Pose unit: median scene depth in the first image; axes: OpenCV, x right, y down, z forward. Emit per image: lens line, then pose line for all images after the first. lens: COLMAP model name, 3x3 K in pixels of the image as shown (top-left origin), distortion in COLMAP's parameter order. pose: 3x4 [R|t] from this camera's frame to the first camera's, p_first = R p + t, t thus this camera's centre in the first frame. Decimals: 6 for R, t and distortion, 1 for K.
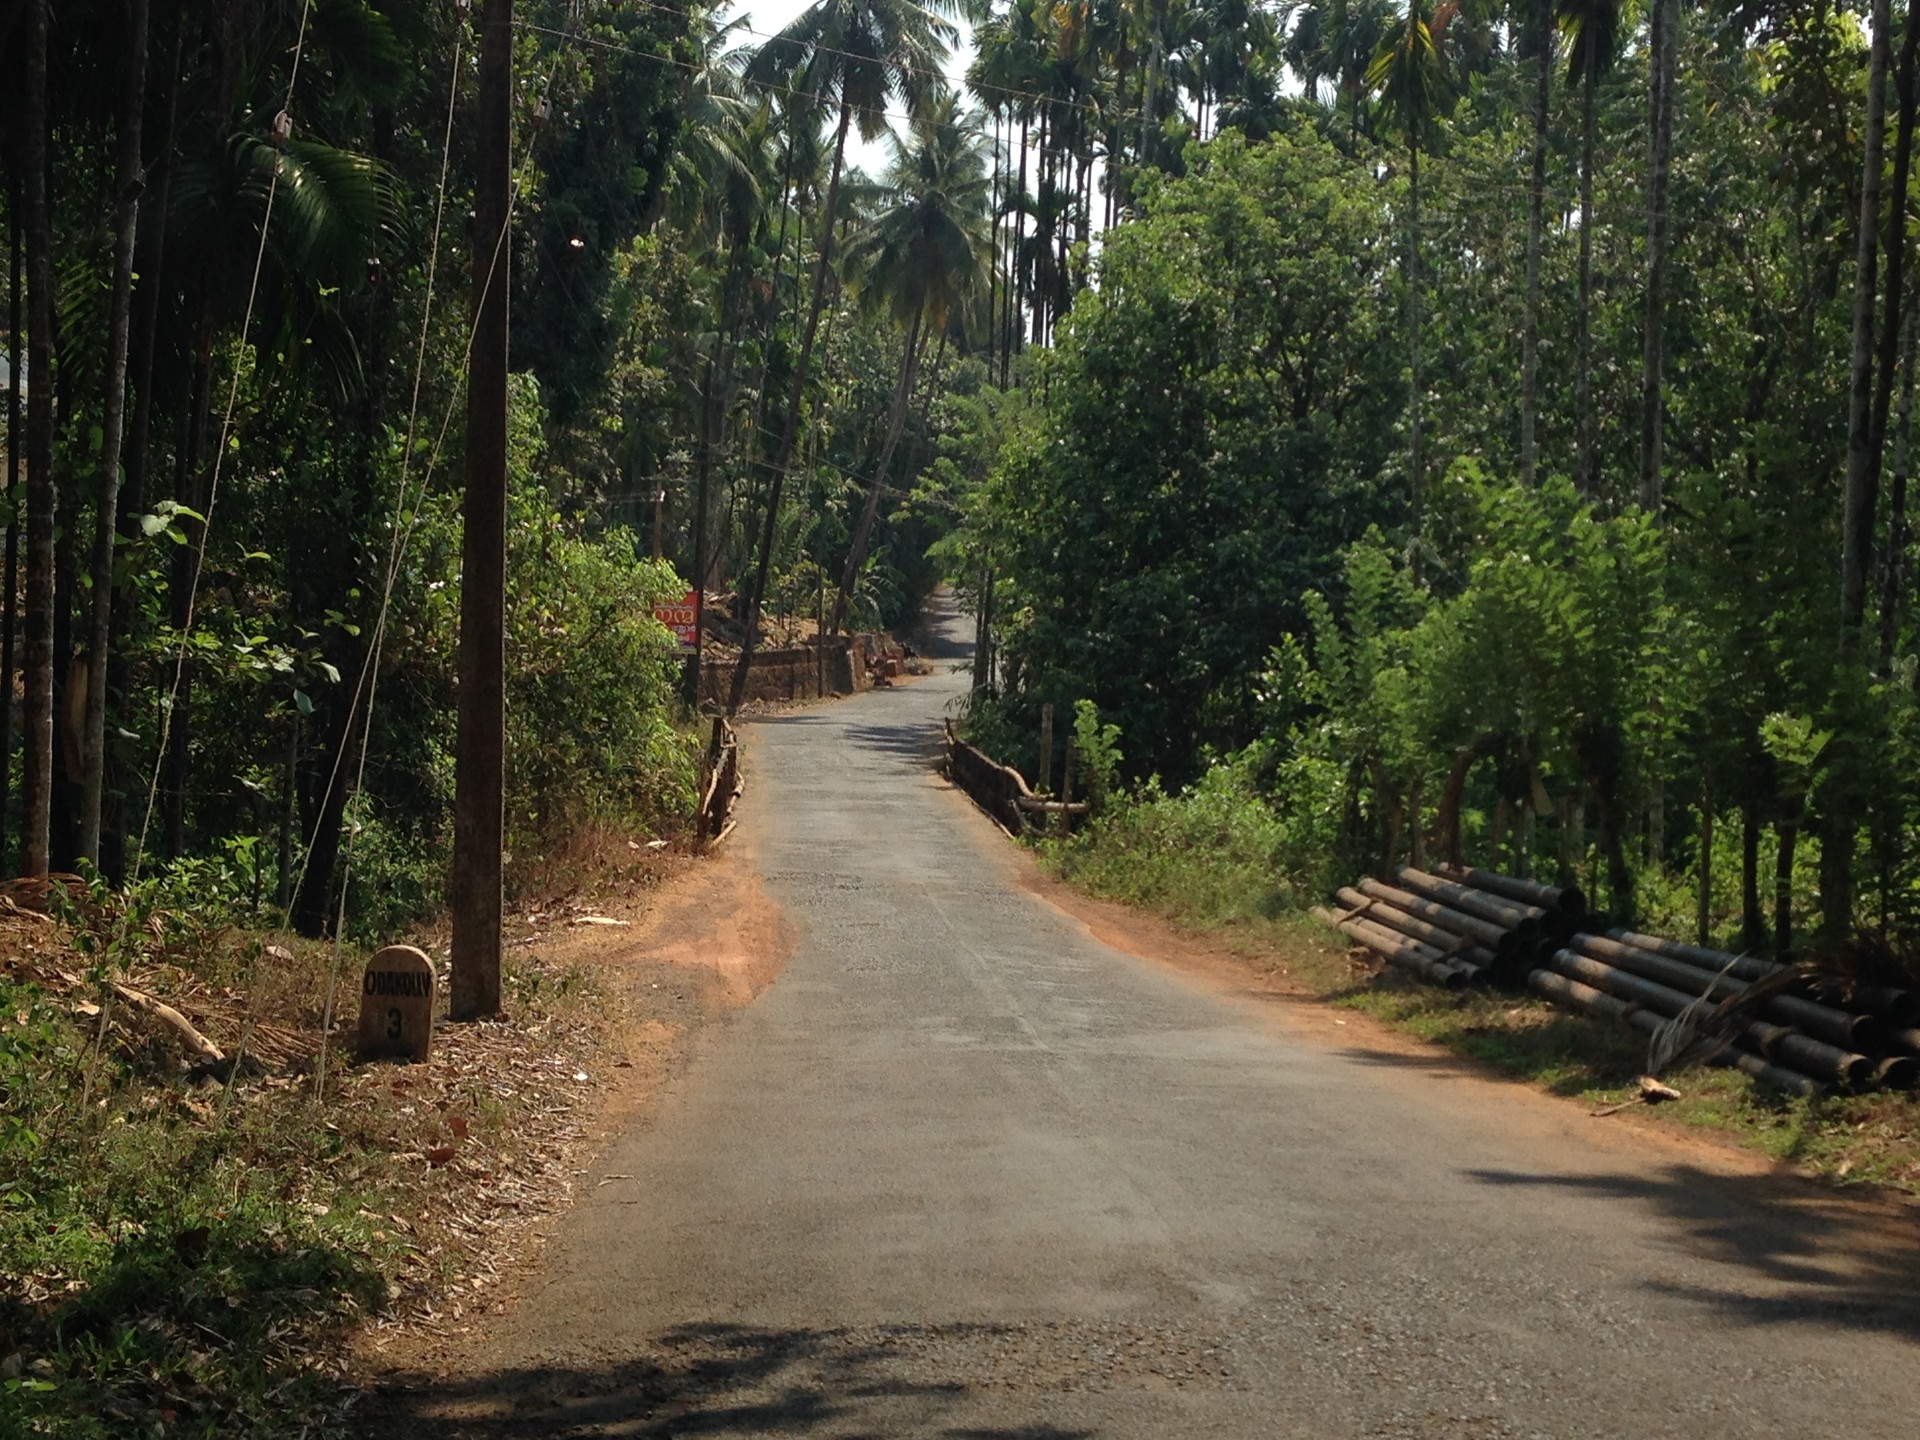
lens RADIAL K [[3079.8, 0, 960.0], [0, 3079.8, 720.0], [0, 0, 1]] dist [-0.009050, 0.039802]
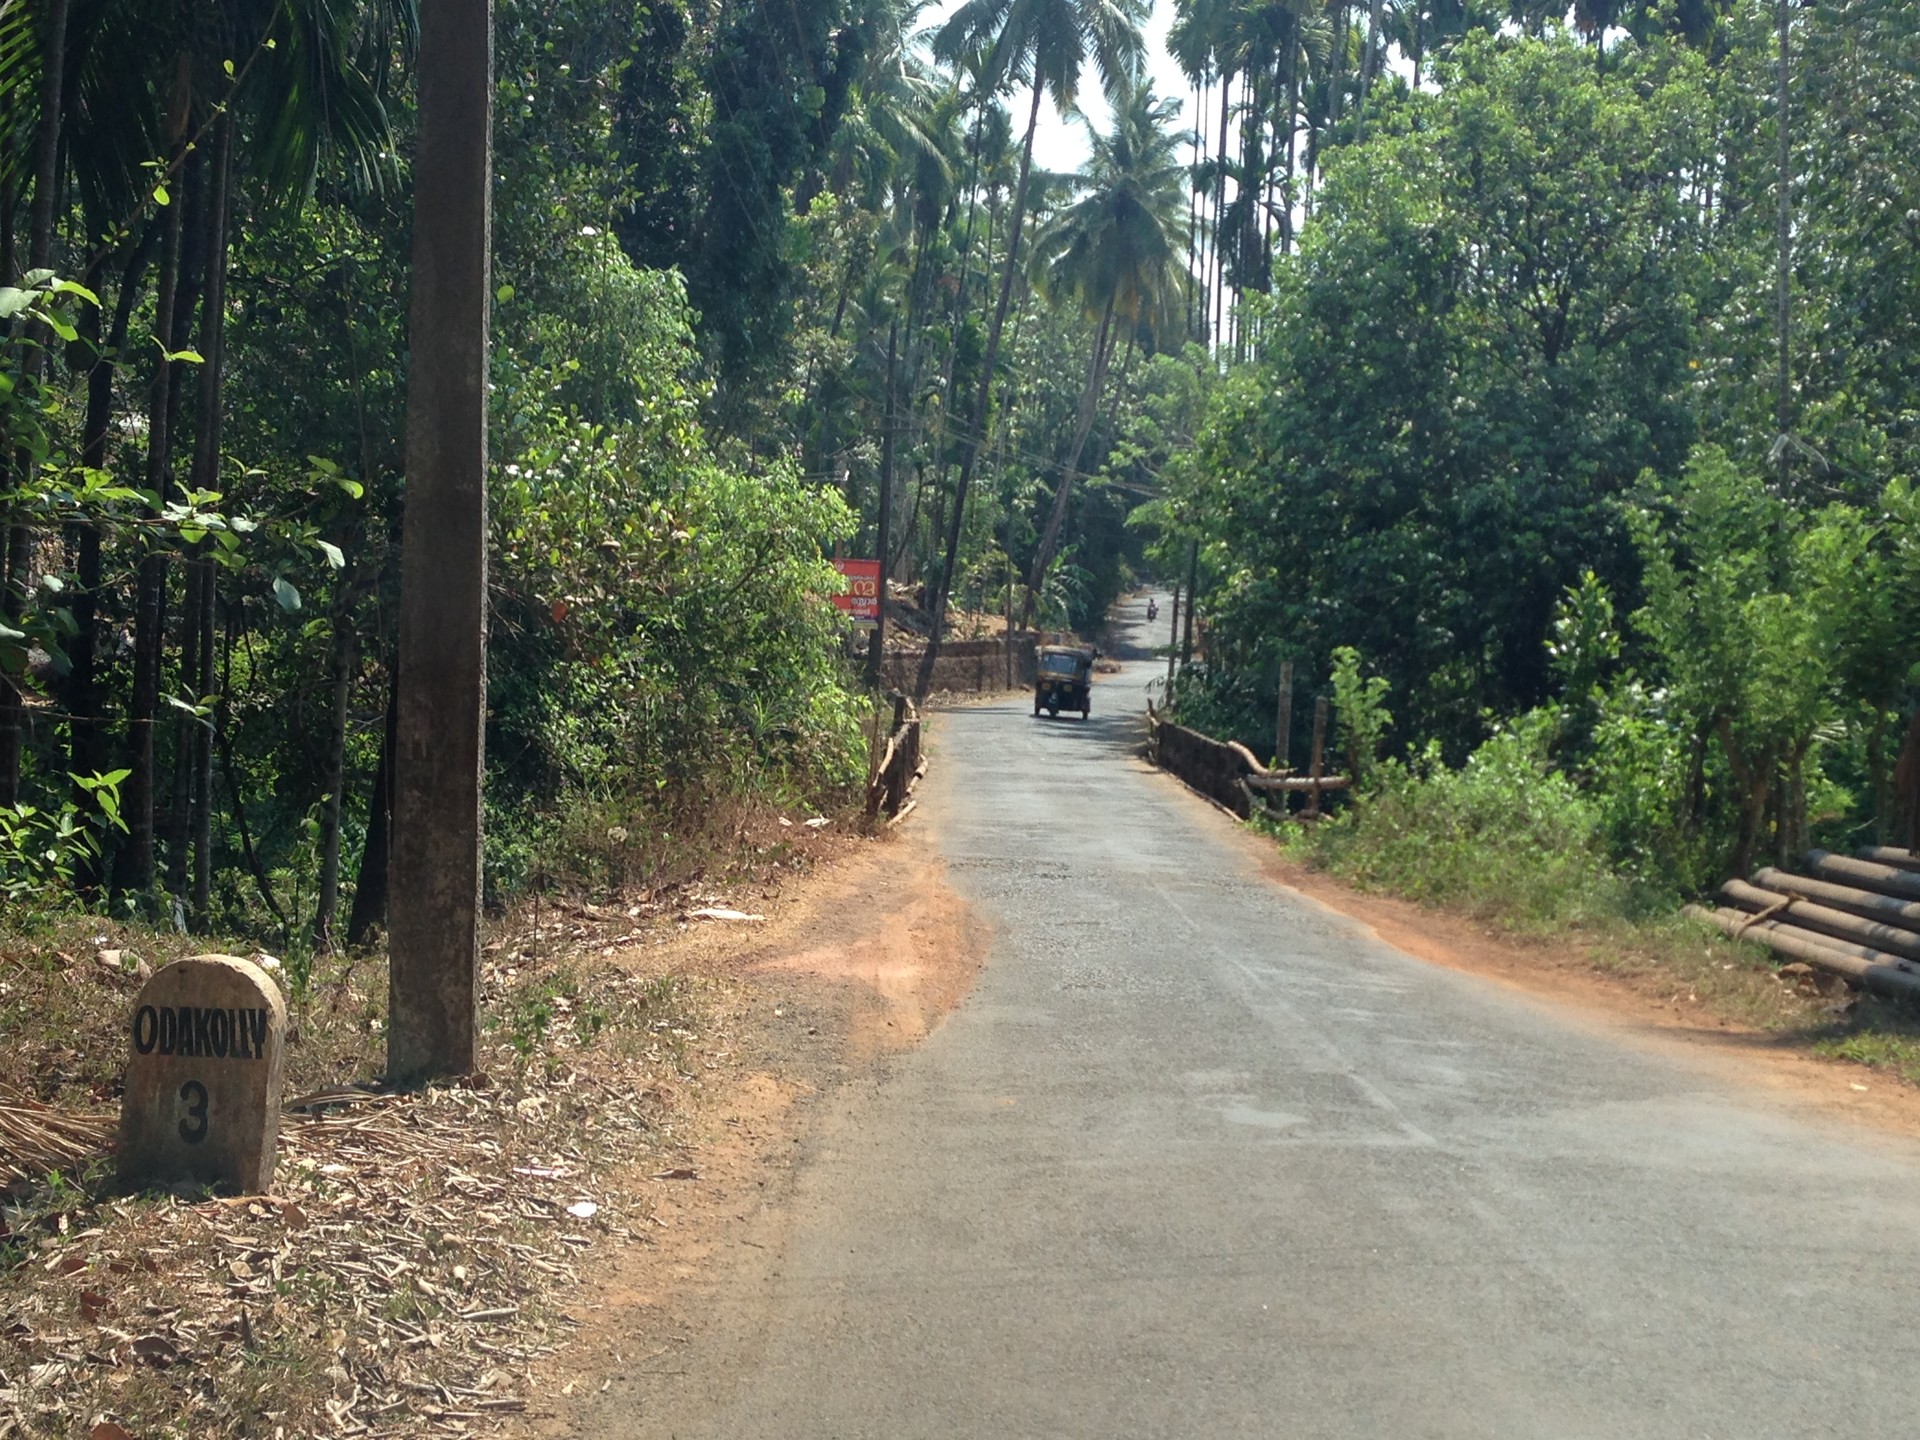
lens RADIAL K [[2894.3, 0, 962.4], [0, 2894.3, 654.4], [0, 0, 1]] dist [0.006663, 0.566587]
pose [[0.998185, 0.003933, -0.060096, -0.011675], [-0.005544, 0.999629, -0.026674, 0.013456], [0.059969, 0.026959, 0.997836, 0.197376]]
